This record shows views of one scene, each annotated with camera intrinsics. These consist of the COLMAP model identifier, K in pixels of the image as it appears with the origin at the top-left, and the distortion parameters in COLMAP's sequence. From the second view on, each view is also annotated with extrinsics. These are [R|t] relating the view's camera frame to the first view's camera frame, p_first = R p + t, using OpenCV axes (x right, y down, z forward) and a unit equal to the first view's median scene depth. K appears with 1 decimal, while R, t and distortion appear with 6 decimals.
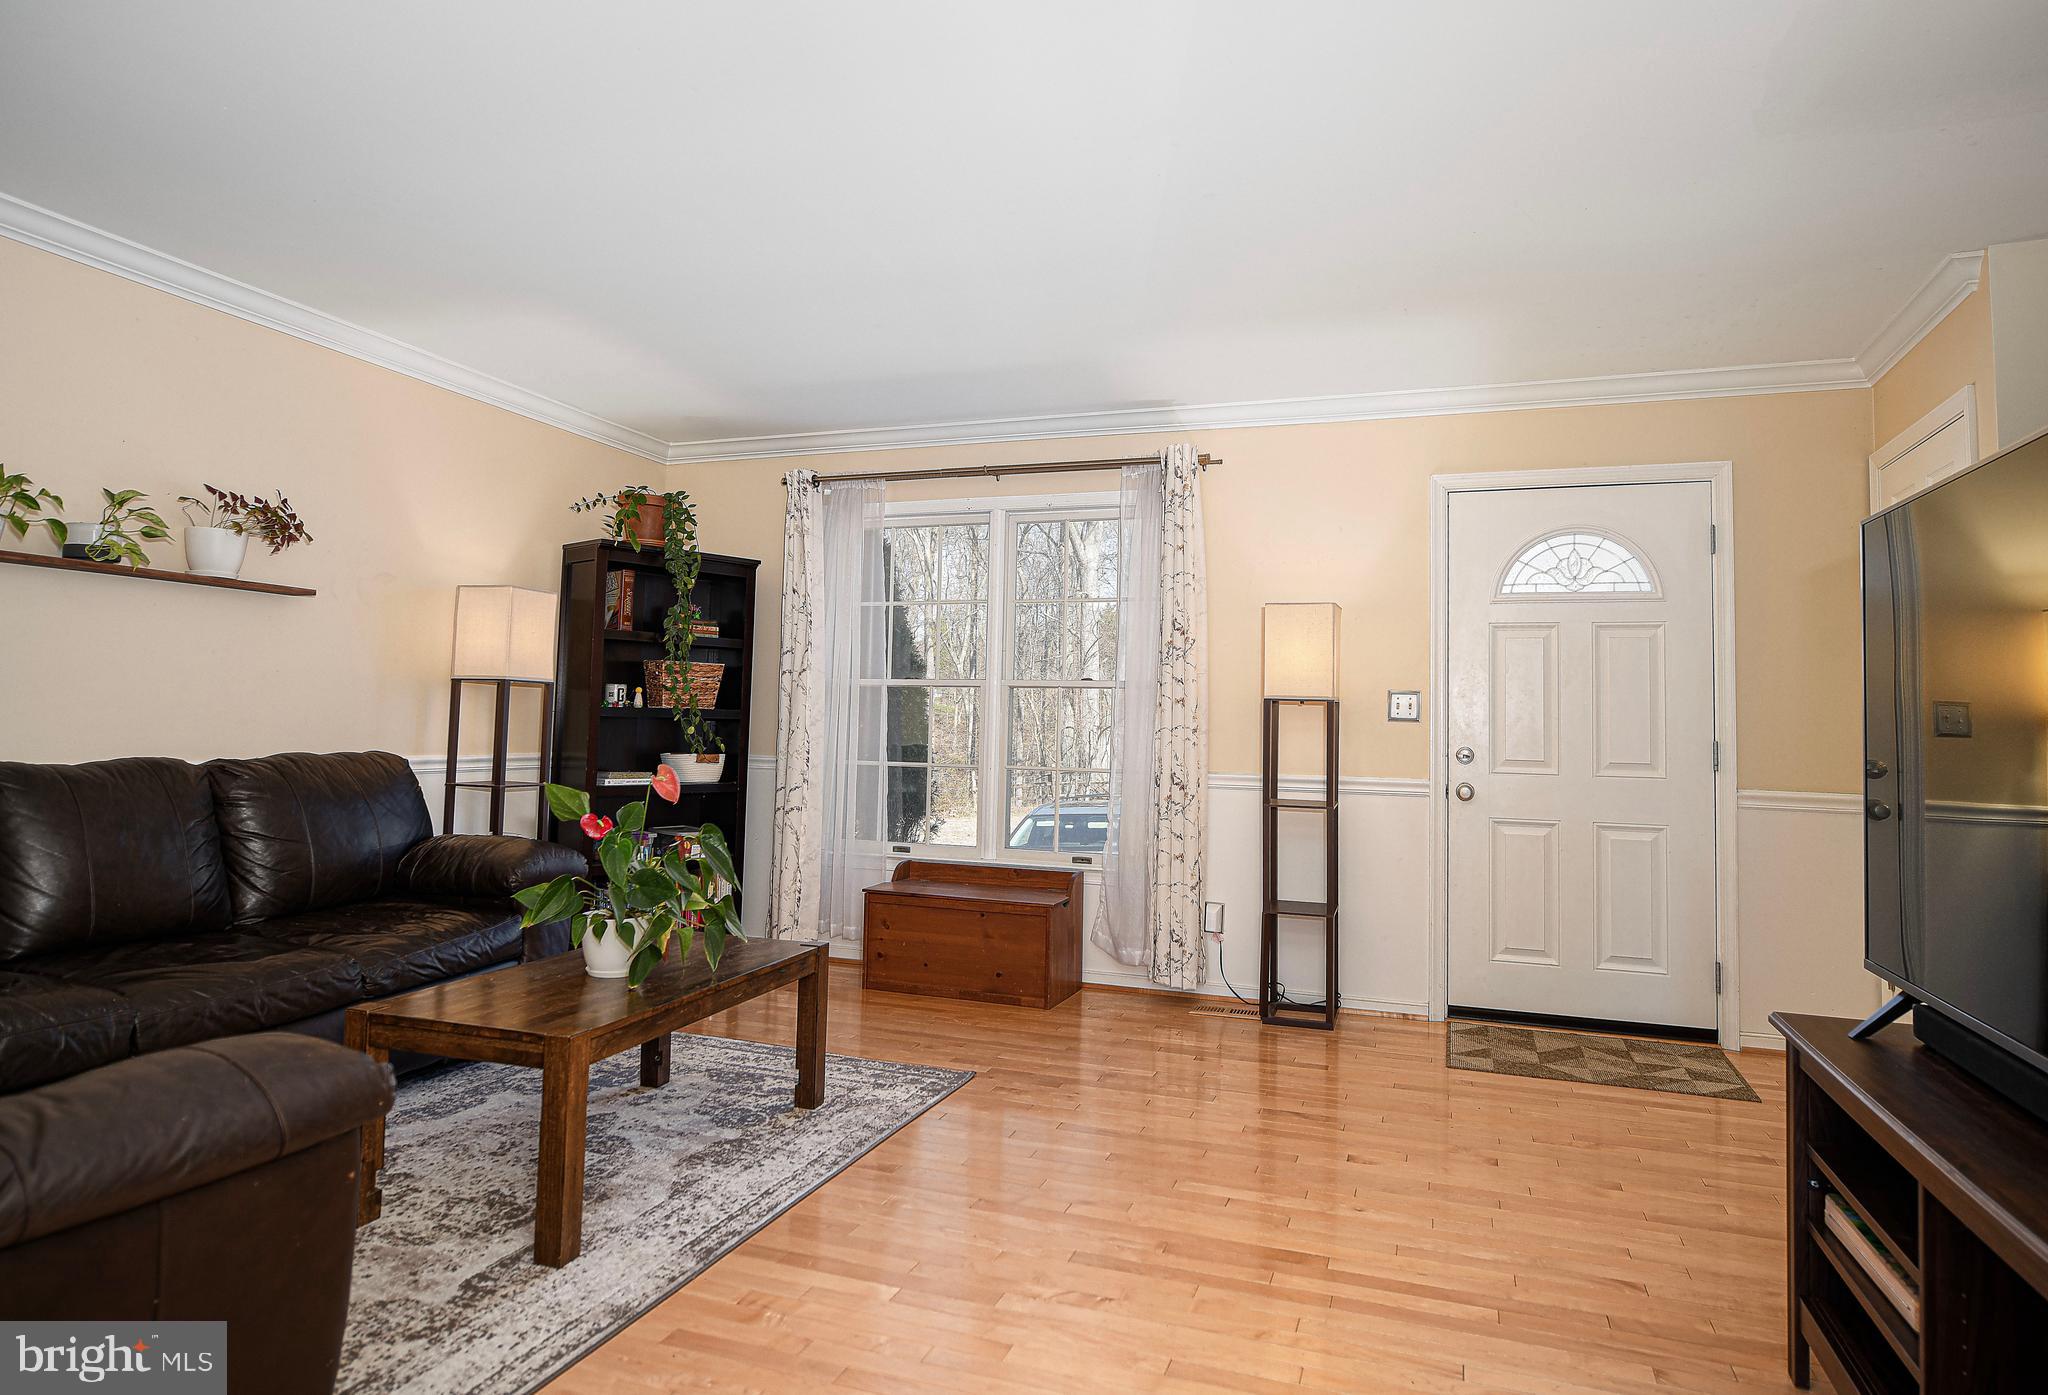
lens RADIAL K [[1193.4, 0, 1024.0], [0, 1193.4, 697.5], [0, 0, 1]] dist [-0.003929, -0.001403]
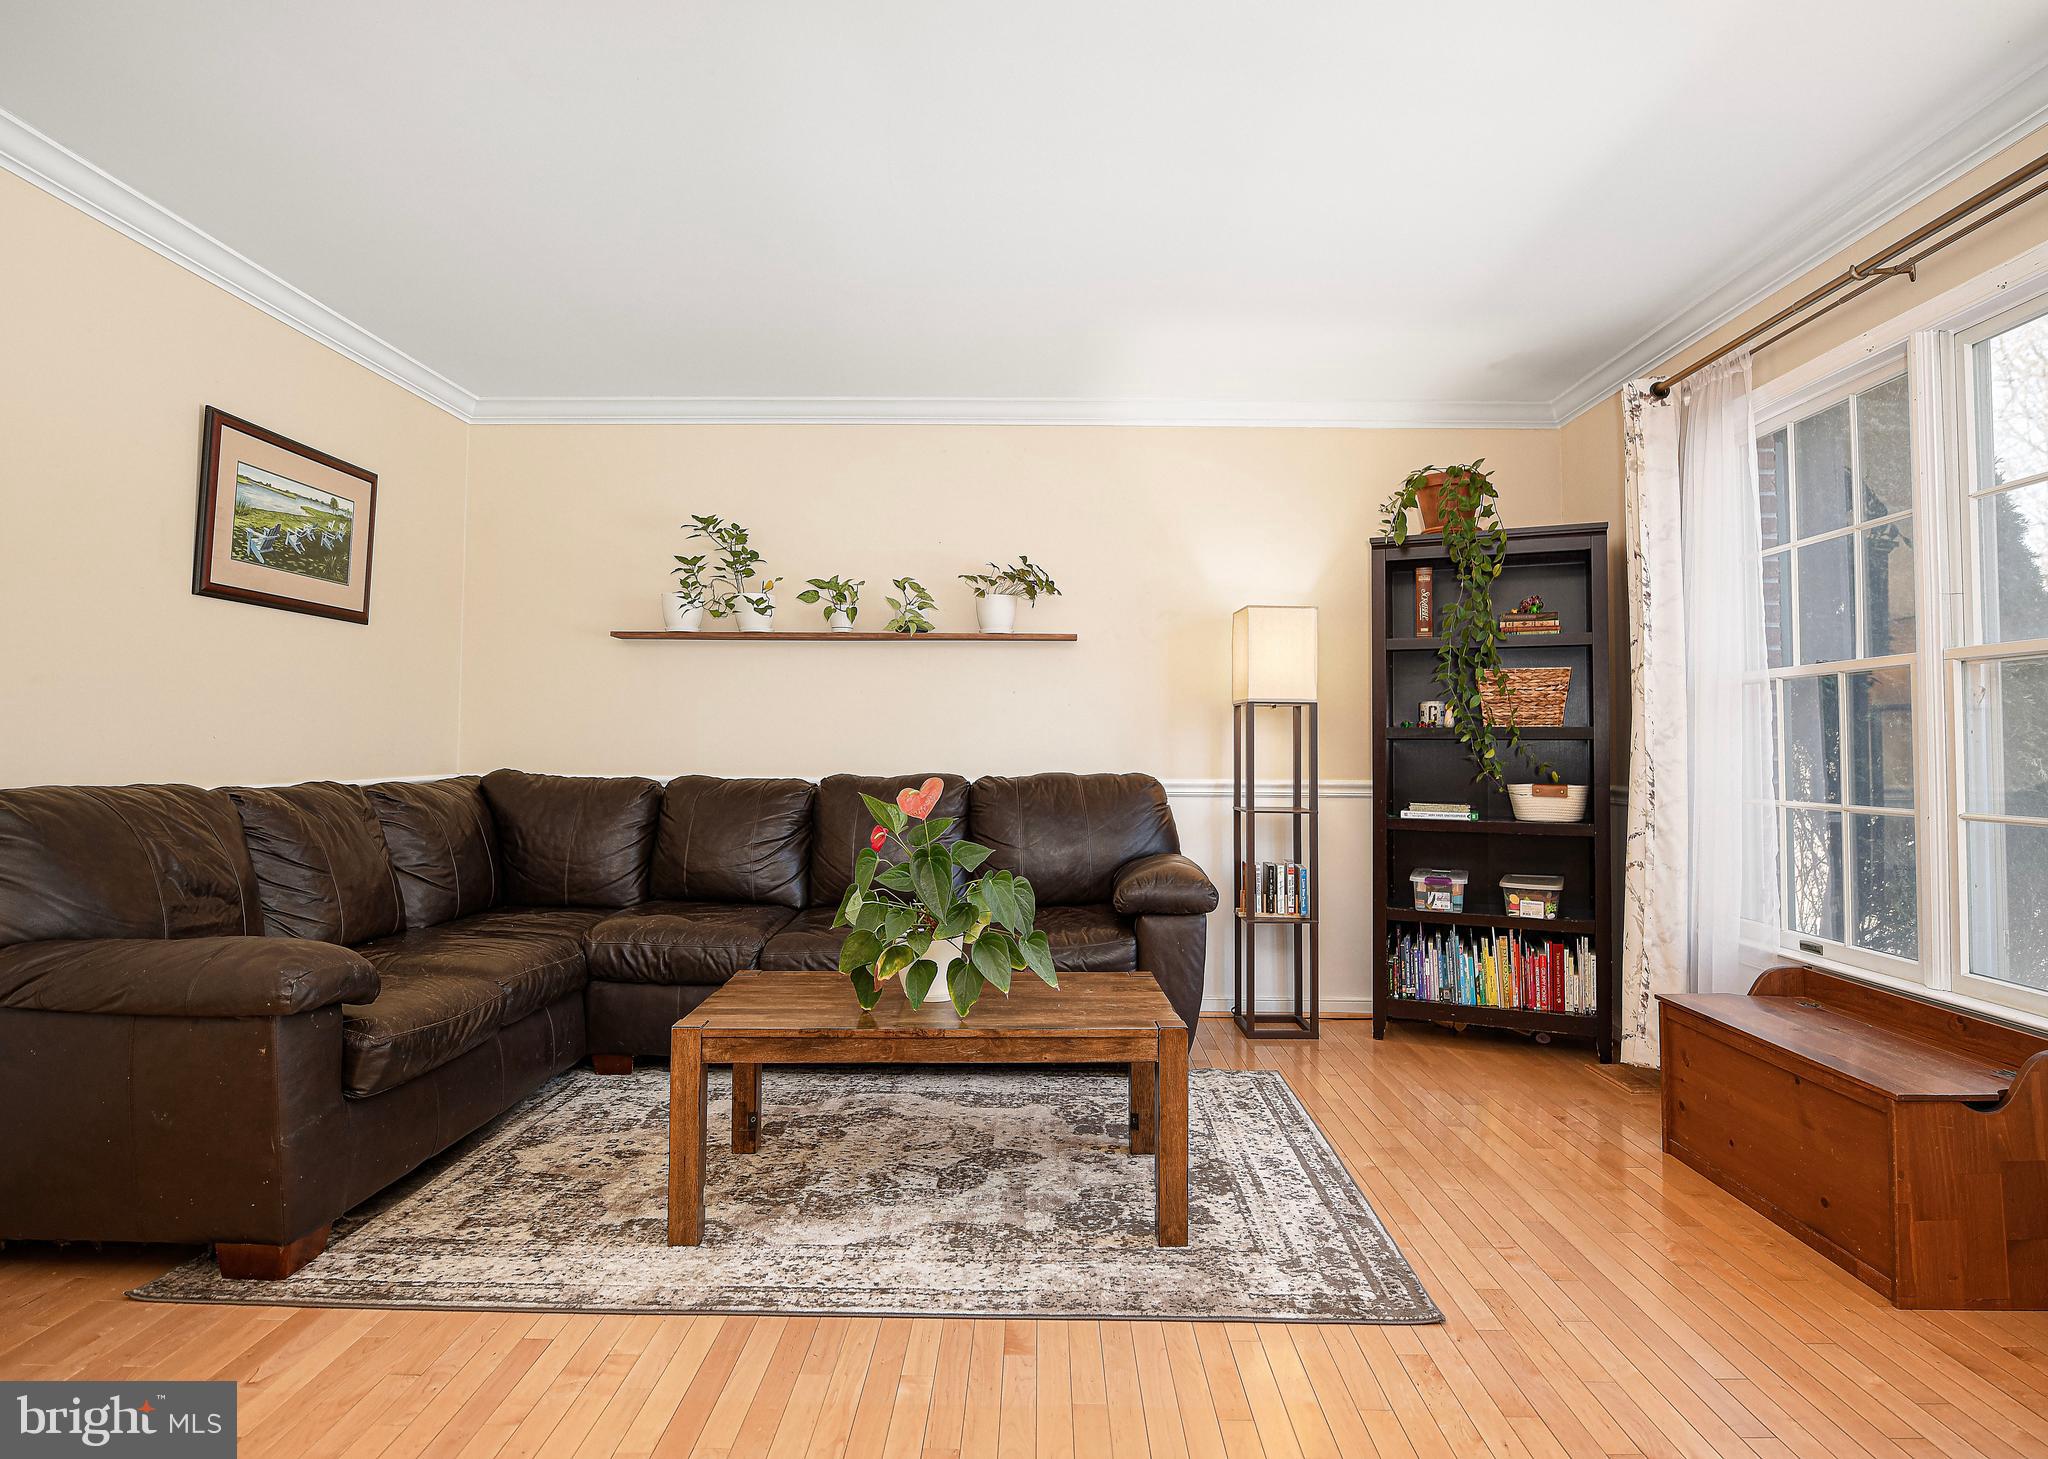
lens RADIAL K [[1079.2, 0, 1024.0], [0, 1079.2, 729.5], [0, 0, 1]] dist [-0.010615, -0.000442]
pose [[0.318246, -0.036597, -0.947301, 0.435248], [0.022075, 0.999270, -0.031189, 0.038375], [0.947751, -0.010986, 0.318822, 0.684119]]
